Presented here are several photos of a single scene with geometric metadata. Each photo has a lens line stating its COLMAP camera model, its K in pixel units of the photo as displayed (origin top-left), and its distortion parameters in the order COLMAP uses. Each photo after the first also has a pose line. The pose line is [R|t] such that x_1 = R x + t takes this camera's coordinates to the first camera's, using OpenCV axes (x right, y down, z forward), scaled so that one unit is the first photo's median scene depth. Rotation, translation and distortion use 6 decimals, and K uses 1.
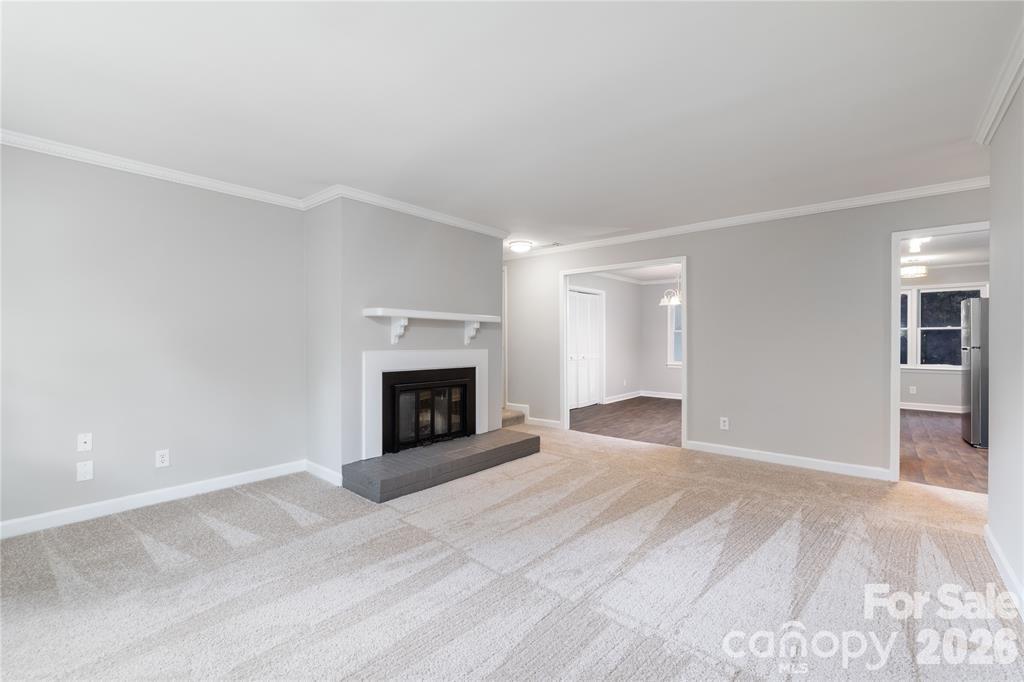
lens RADIAL K [[446.4, 0, 512.0], [0, 446.4, 340.5], [0, 0, 1]] dist [0.002188, 0.000402]
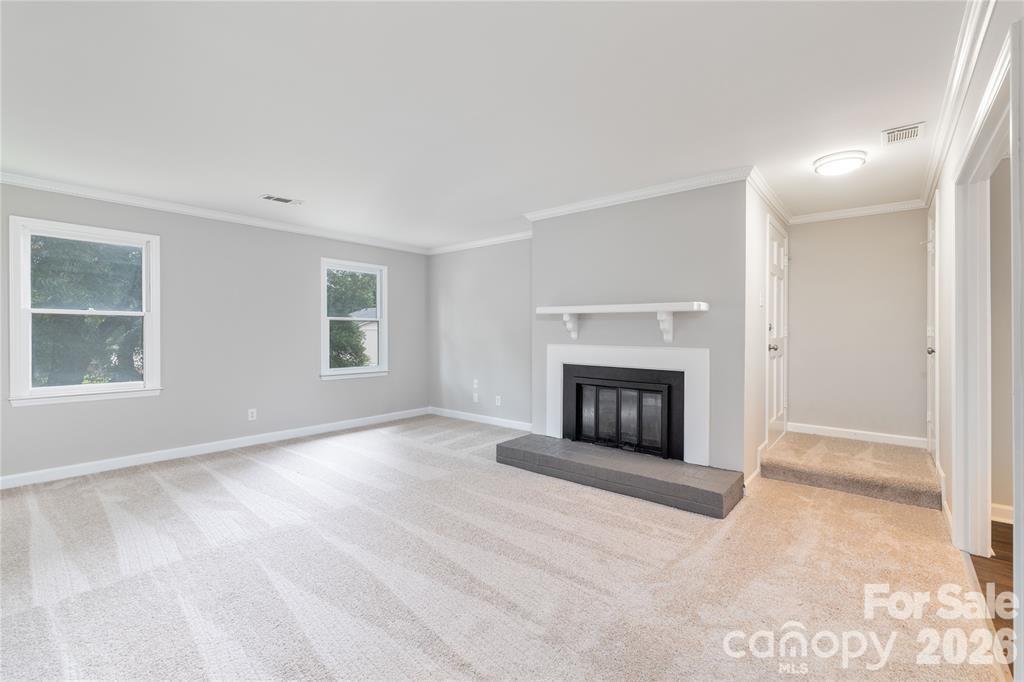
lens RADIAL K [[446.4, 0, 506.3], [0, 446.4, 339.5], [0, 0, 1]] dist [0.002188, 0.000402]
pose [[0.005291, 0.016433, -0.999851, 0.788347], [-0.006277, 0.999846, 0.016399, -0.006057], [0.999966, 0.006189, 0.005393, 0.825357]]
